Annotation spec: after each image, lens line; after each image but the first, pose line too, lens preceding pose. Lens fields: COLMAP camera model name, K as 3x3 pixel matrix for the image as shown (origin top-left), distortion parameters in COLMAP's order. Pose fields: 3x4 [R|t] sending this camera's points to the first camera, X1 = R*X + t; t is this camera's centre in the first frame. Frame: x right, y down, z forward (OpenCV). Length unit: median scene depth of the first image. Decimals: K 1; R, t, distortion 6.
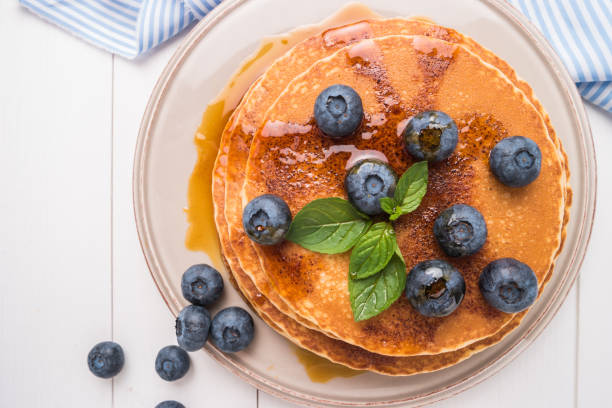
lens RADIAL K [[440.2, 0, 312.5], [0, 440.2, 202.6], [0, 0, 1]] dist [-0.013680, 0.037950]
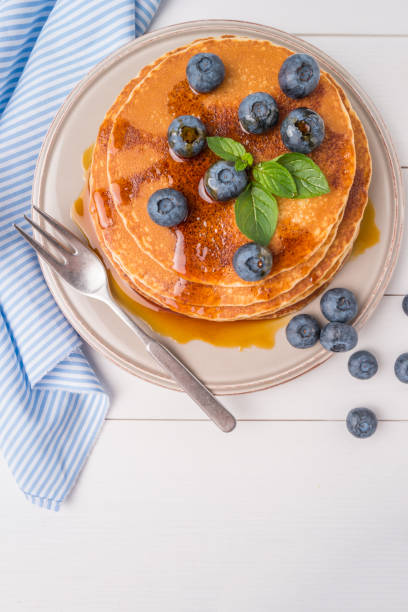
lens RADIAL K [[440.2, 0, 207.4], [0, 440.2, 302.6], [0, 0, 1]] dist [-0.013680, 0.037950]
pose [[-0.014433, -0.998527, 0.052293, -0.276061], [0.999880, -0.014706, -0.004837, -0.084164], [0.005598, 0.052217, 0.998620, -0.265934]]
